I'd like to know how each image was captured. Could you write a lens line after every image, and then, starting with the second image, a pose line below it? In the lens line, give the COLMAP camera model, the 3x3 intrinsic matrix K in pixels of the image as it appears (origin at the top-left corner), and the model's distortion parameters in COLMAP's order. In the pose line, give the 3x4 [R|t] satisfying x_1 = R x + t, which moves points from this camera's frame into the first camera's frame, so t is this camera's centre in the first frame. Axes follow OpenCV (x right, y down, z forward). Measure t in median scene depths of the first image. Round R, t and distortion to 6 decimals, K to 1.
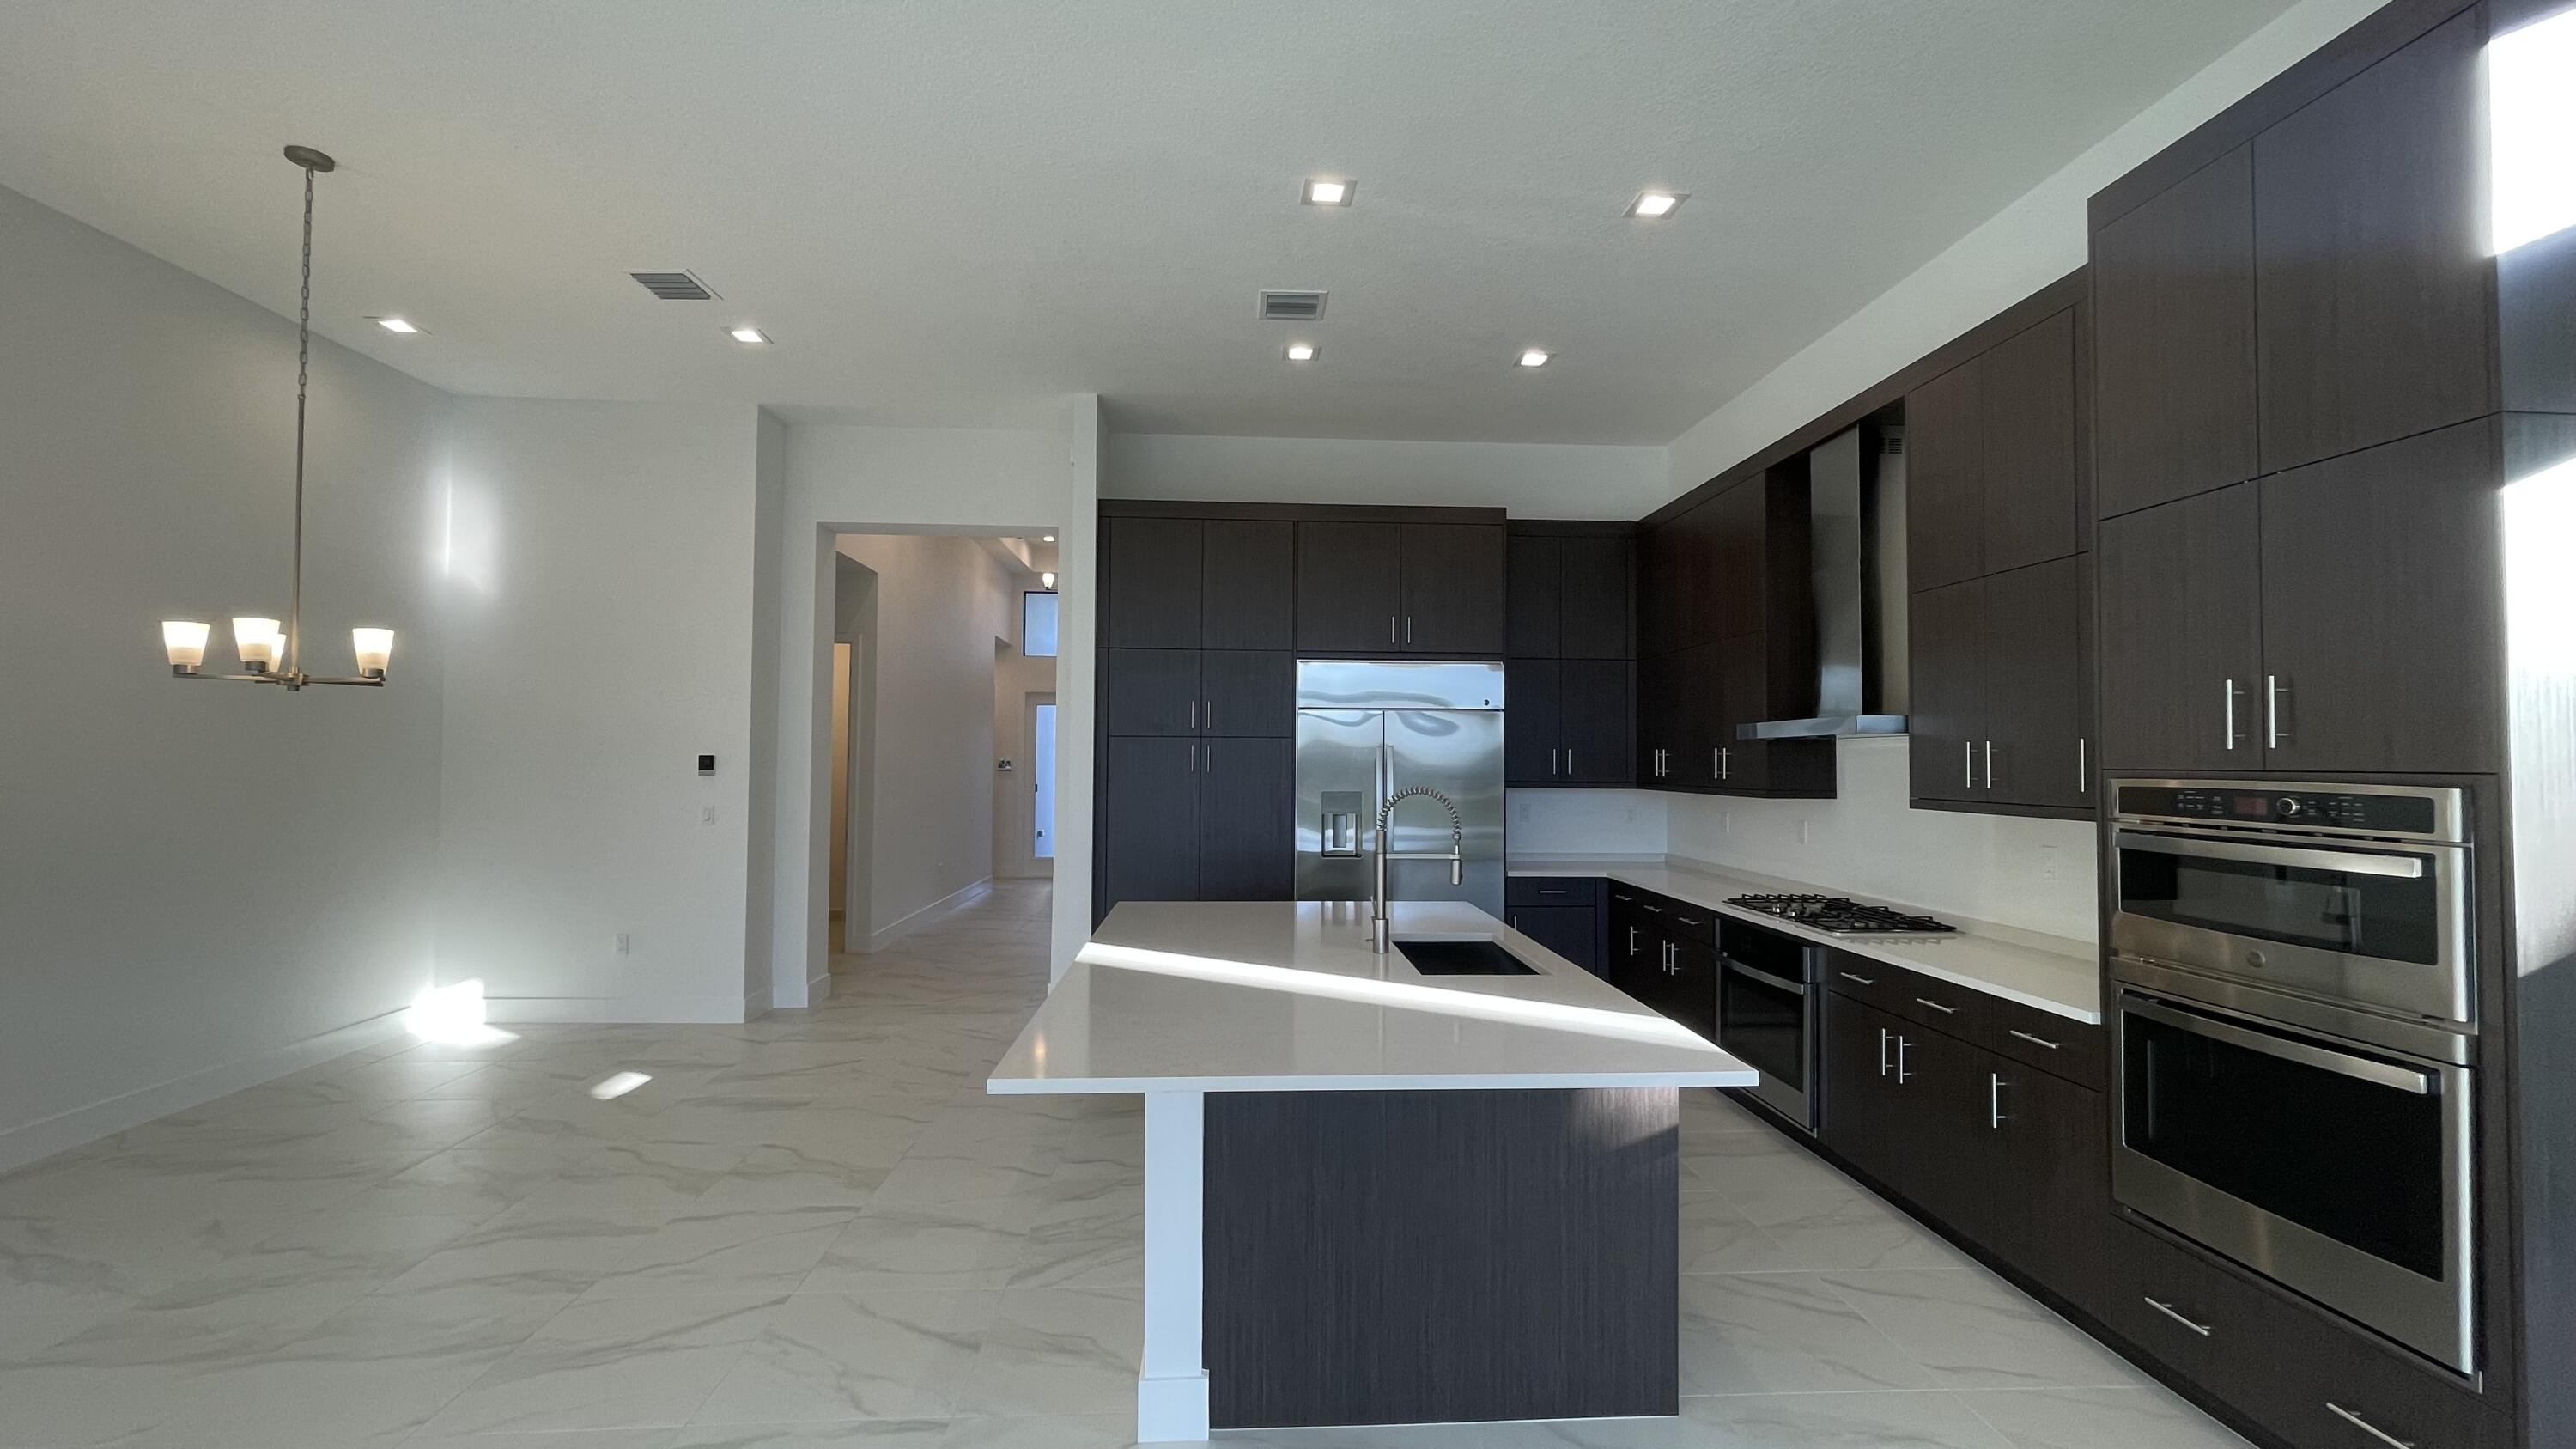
lens RADIAL K [[1027.7, 0, 1288.0], [0, 1027.7, 724.5], [0, 0, 1]] dist [-0.000220, -0.000054]
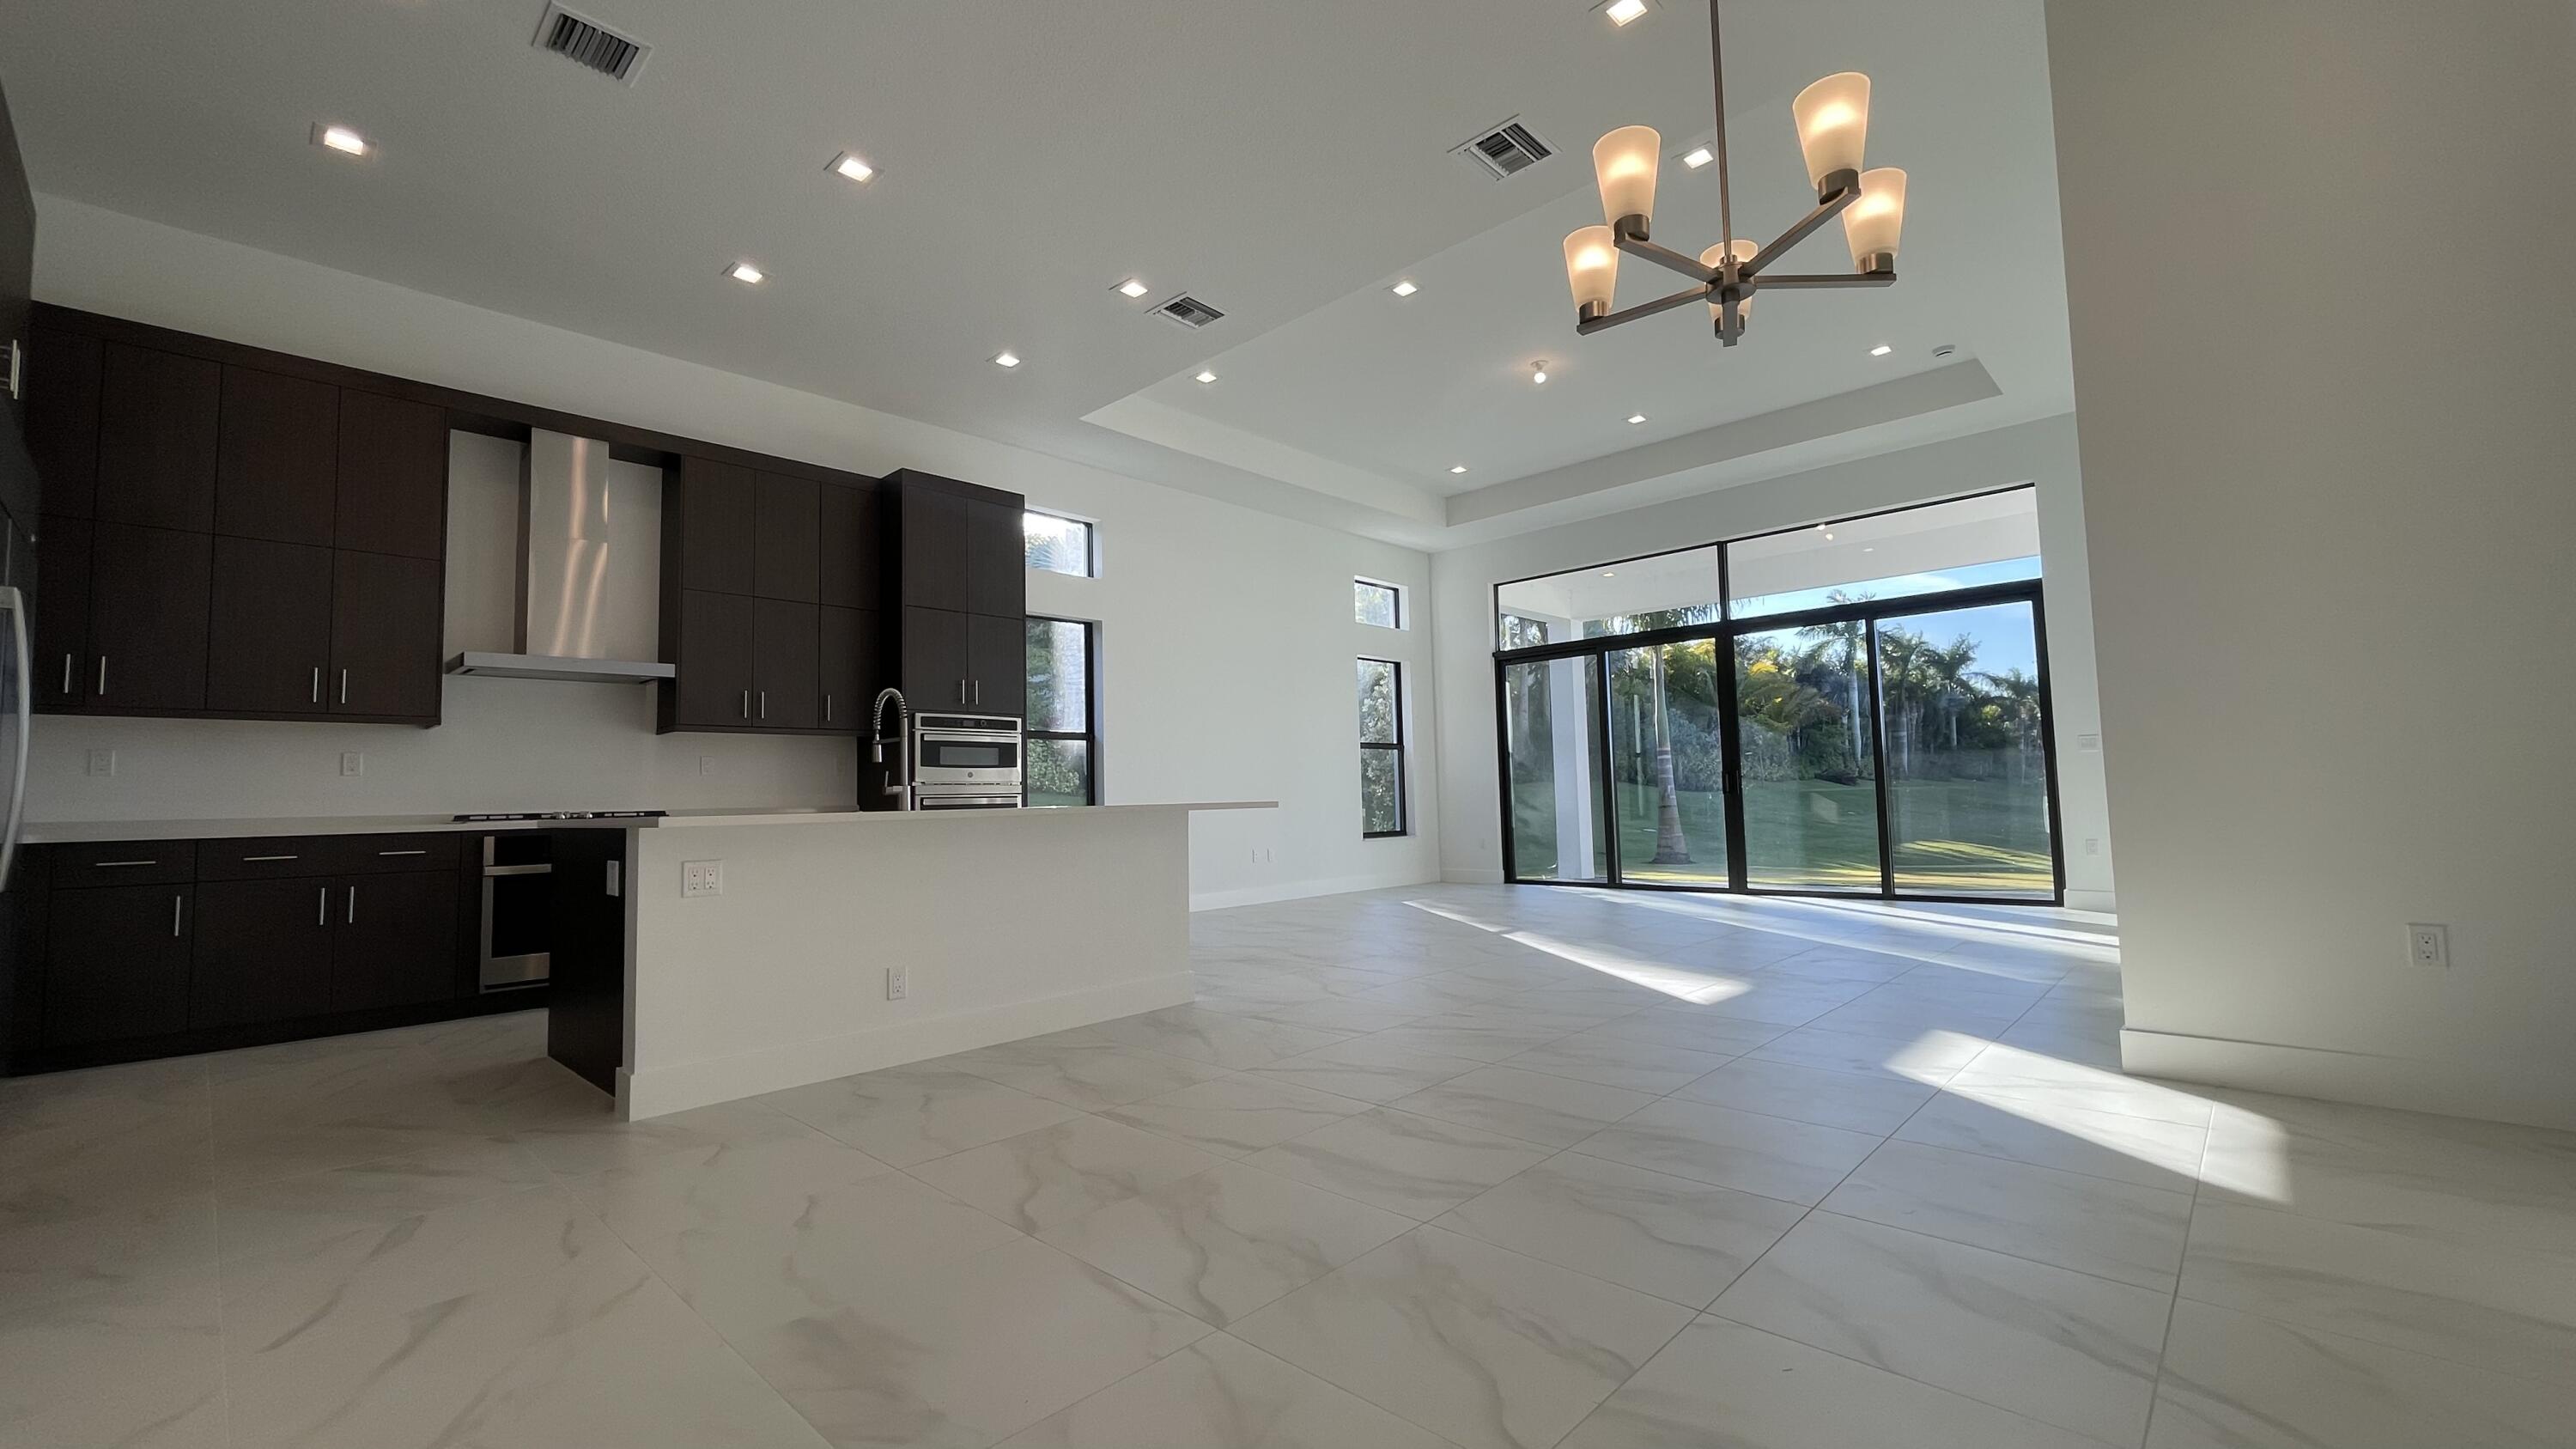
lens RADIAL K [[1033.0, 0, 1288.0], [0, 1033.0, 724.5], [0, 0, 1]] dist [0.007304, 0.000094]
pose [[-0.678537, 0.065626, 0.731628, -0.894740], [-0.004242, 0.995635, -0.093241, 0.173125], [-0.734554, -0.066371, -0.675297, 1.133890]]
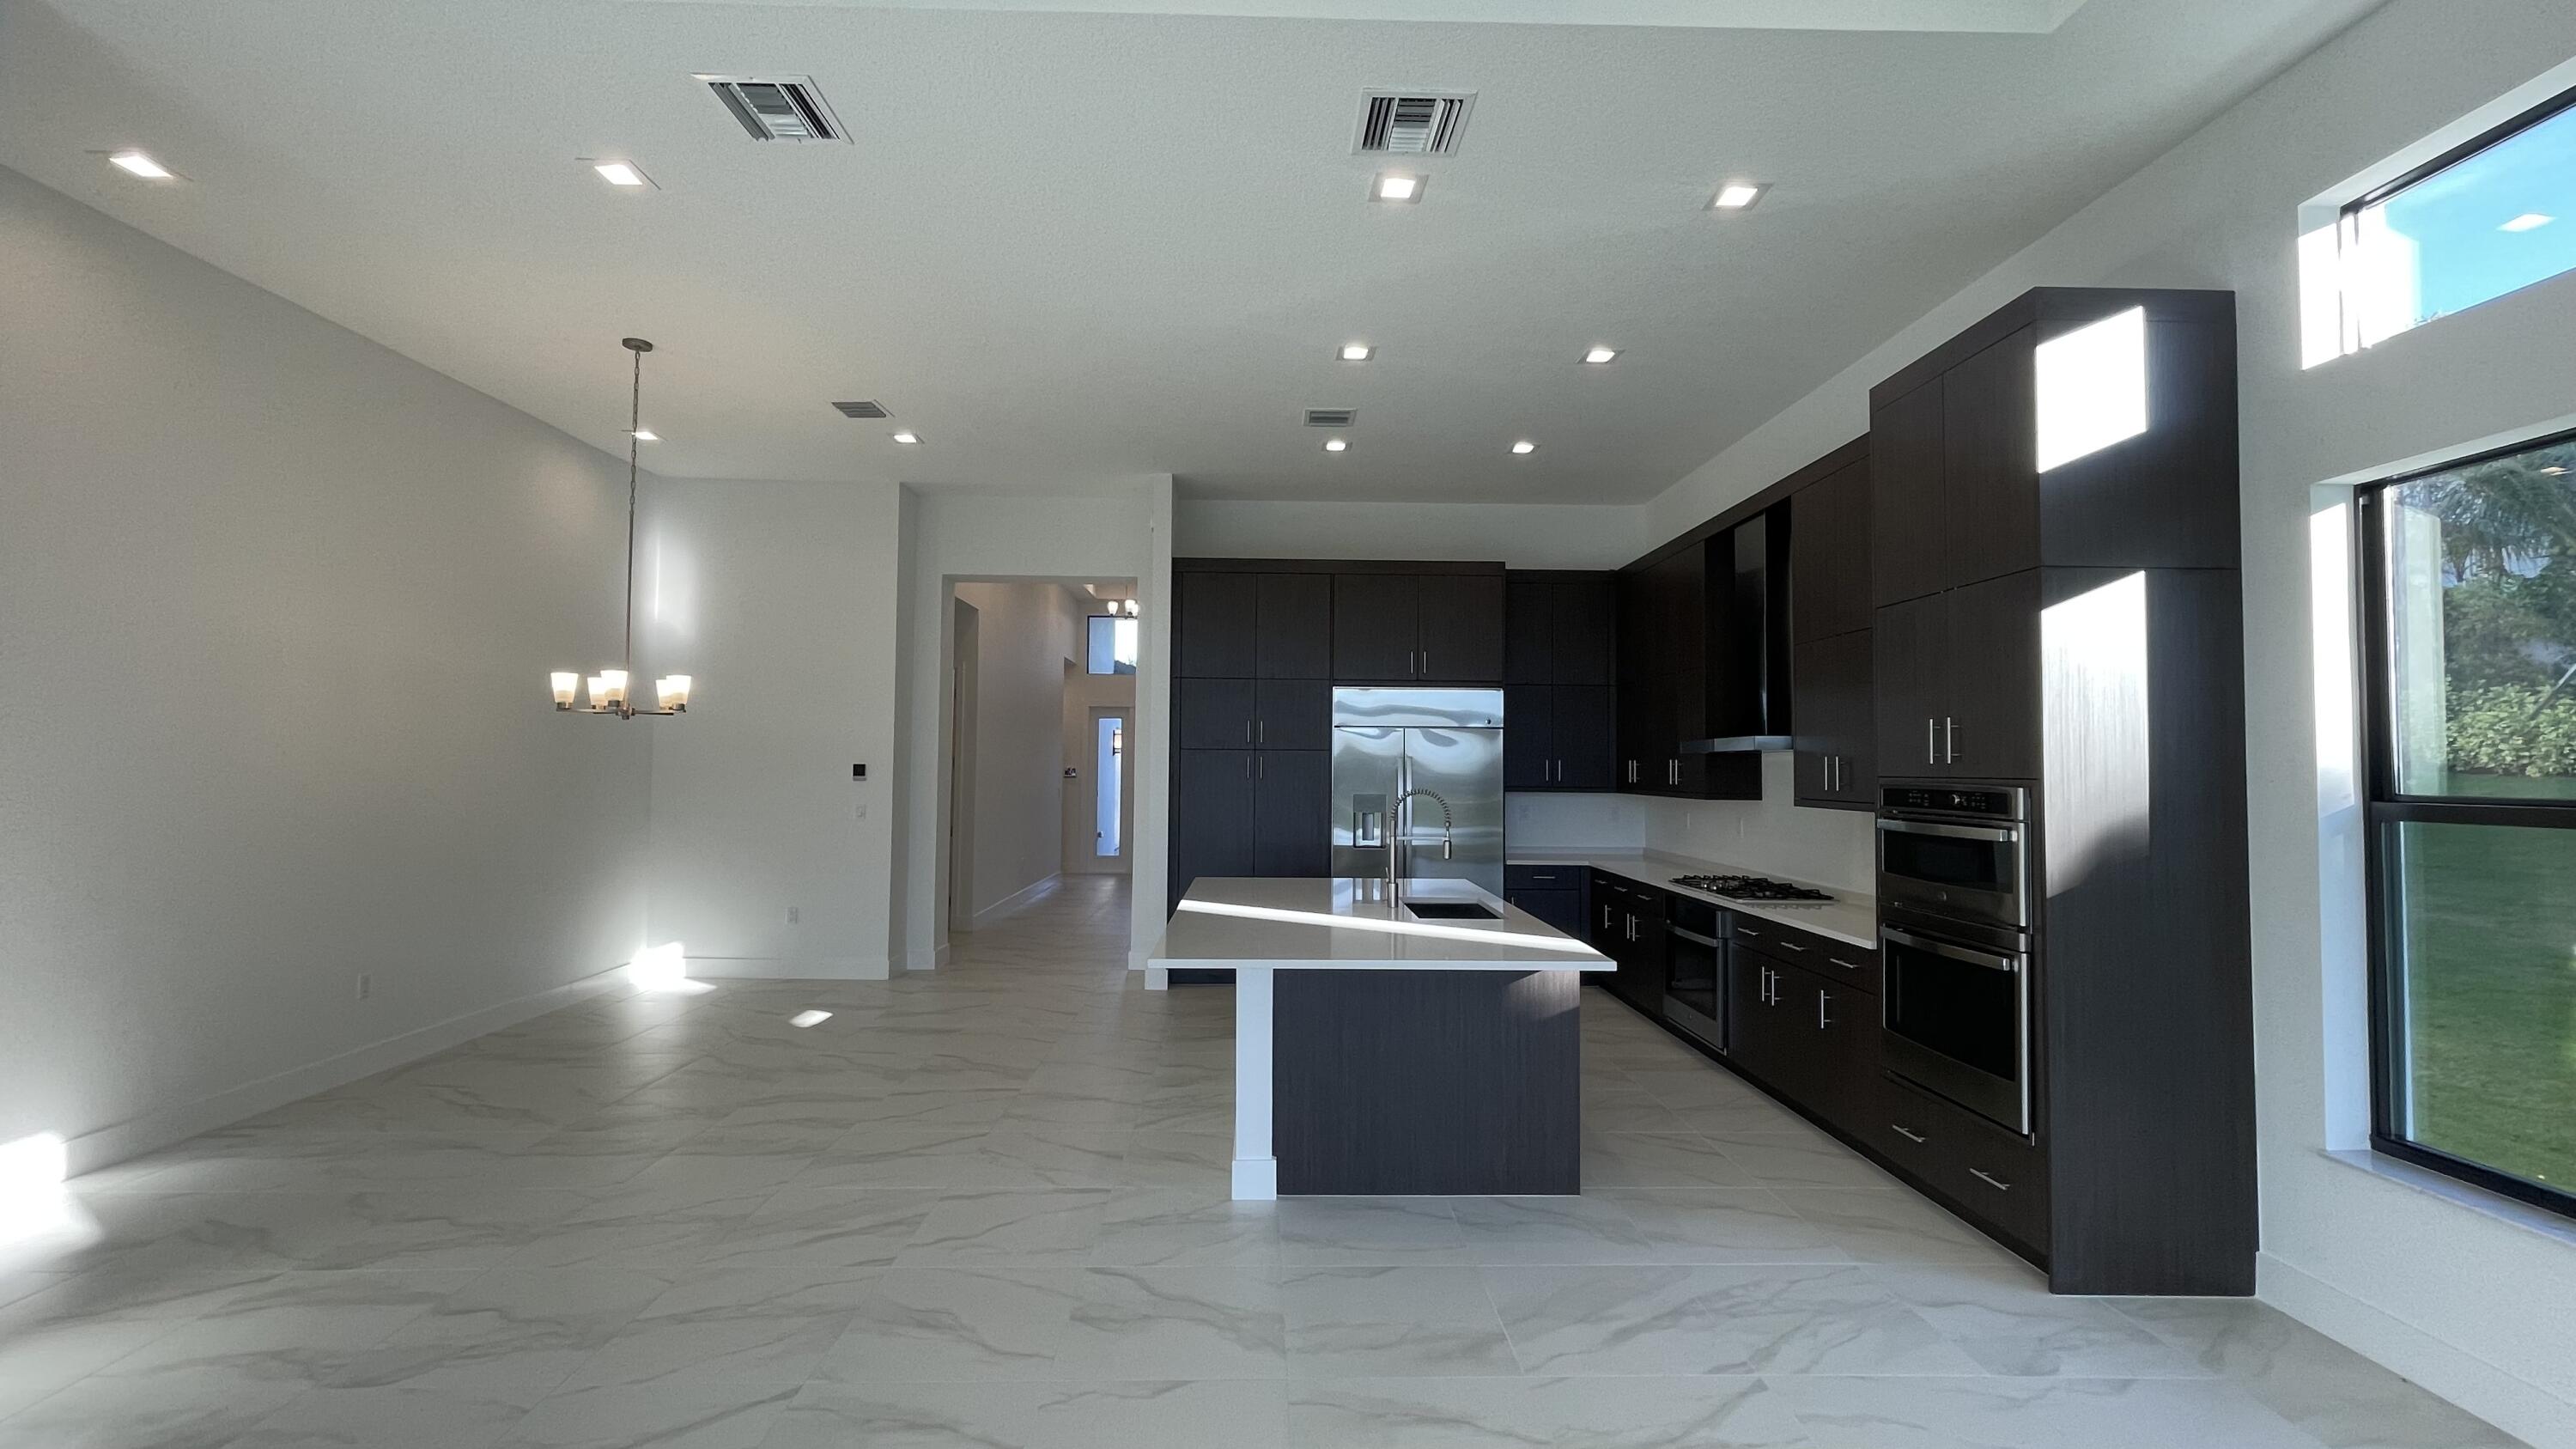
lens RADIAL K [[1033.0, 0, 1288.0], [0, 1033.0, 724.5], [0, 0, 1]] dist [0.007304, 0.000094]
pose [[0.999388, 0.000189, -0.034985, -0.002228], [-0.000435, 0.999975, -0.007021, -0.011889], [0.034983, 0.007032, 0.999363, -0.300197]]
